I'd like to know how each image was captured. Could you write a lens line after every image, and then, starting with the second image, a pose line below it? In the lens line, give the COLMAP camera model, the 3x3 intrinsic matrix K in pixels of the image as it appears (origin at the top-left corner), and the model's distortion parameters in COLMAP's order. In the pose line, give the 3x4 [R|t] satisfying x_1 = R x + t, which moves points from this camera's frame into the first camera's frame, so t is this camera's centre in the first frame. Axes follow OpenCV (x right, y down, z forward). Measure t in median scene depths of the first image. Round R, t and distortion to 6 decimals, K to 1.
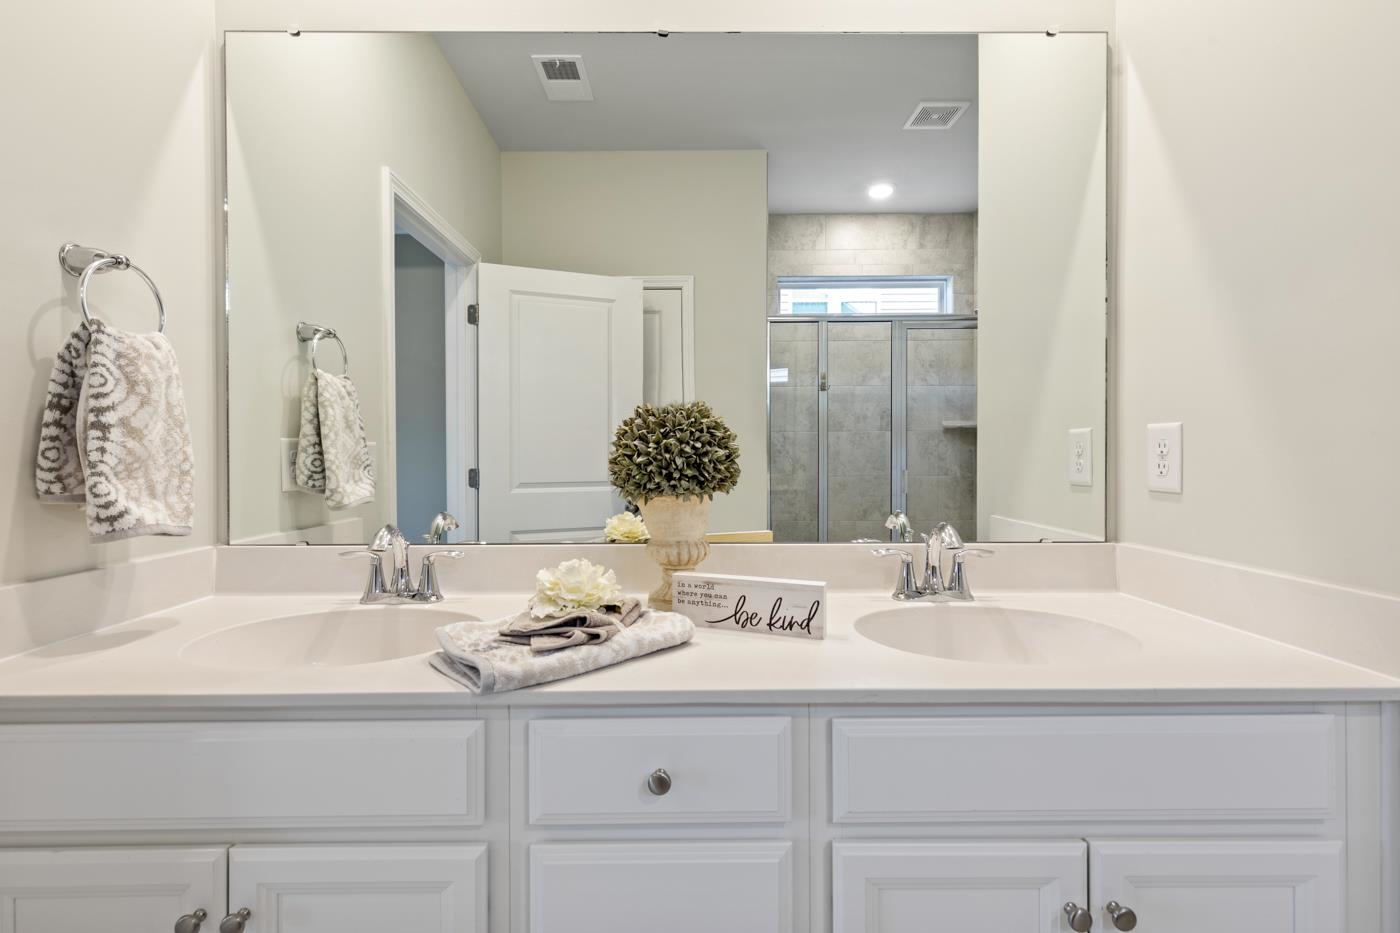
lens RADIAL K [[640.7, 0, 701.5], [0, 640.7, 458.5], [0, 0, 1]] dist [0.009557, -0.002565]
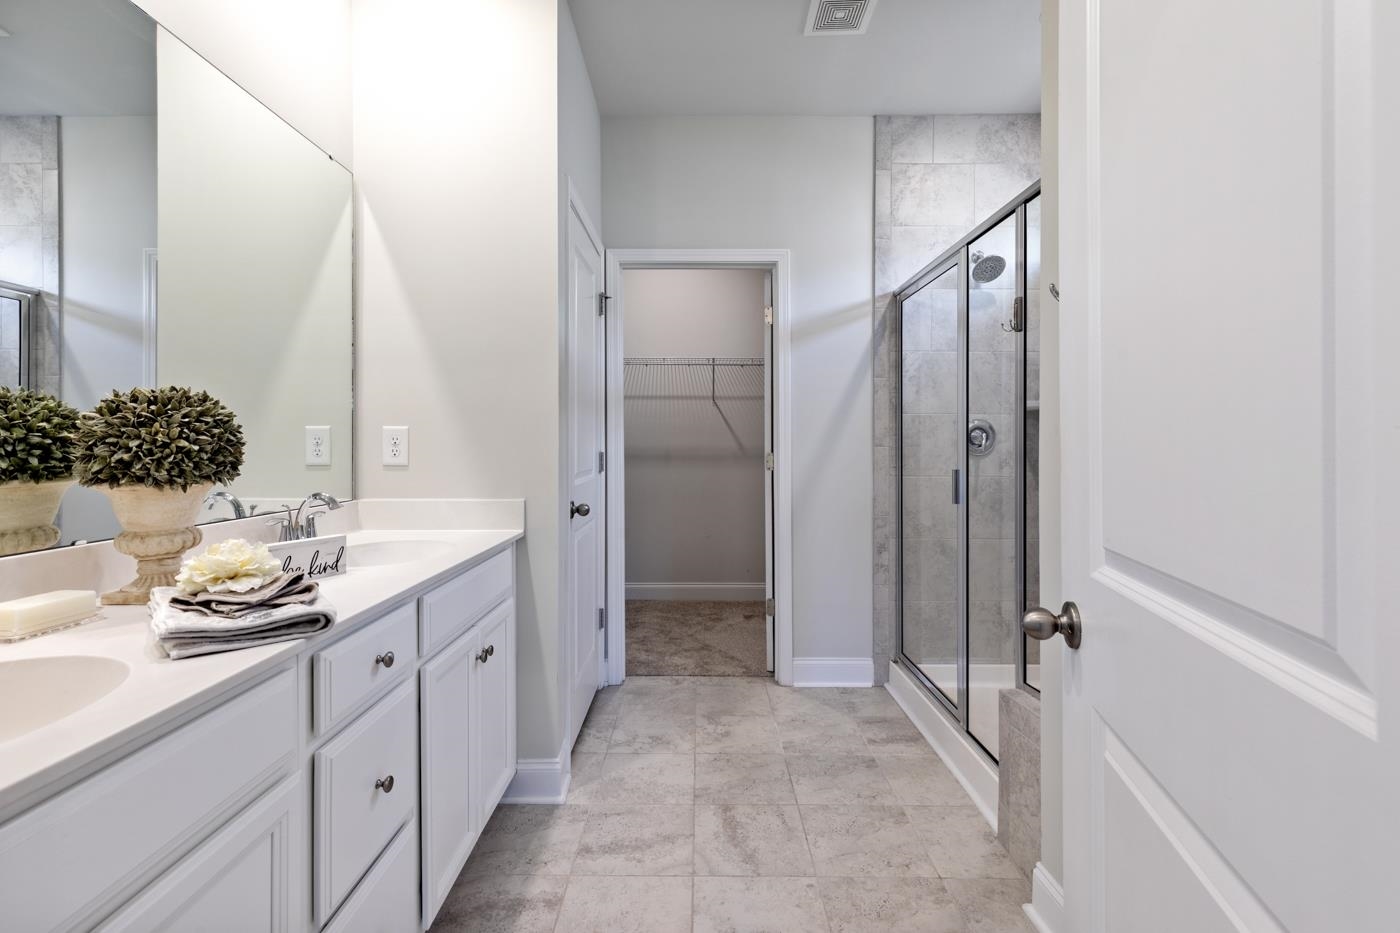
lens RADIAL K [[640.7, 0, 699.0], [0, 640.7, 451.4], [0, 0, 1]] dist [0.009557, -0.002565]
pose [[0.014729, -0.008754, 0.999853, -1.080143], [0.004108, 0.999954, 0.008694, 0.001761], [-0.999883, 0.003980, 0.014764, 0.166379]]
